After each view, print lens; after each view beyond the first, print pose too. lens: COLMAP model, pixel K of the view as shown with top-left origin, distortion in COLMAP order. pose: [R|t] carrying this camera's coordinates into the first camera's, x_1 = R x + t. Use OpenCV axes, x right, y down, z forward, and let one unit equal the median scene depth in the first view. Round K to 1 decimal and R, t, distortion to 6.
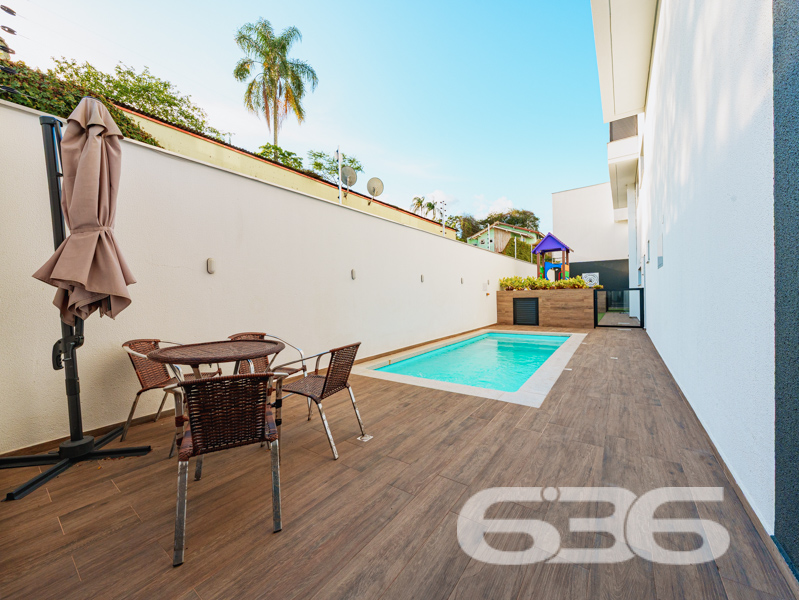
lens RADIAL K [[299.2, 0, 402.7], [0, 299.2, 301.0], [0, 0, 1]] dist [-0.000038, -0.000008]
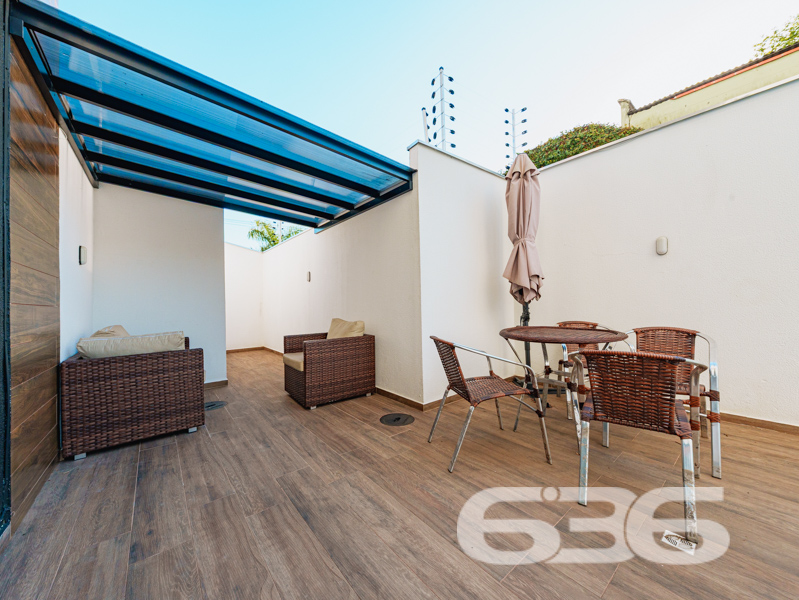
lens RADIAL K [[299.2, 0, 402.7], [0, 299.2, 301.0], [0, 0, 1]] dist [-0.000038, -0.000008]
pose [[-0.240917, 0.013893, -0.970446, 0.821357], [0.011398, 0.999869, 0.011485, 0.046821], [0.970479, -0.008294, -0.241044, 1.110596]]
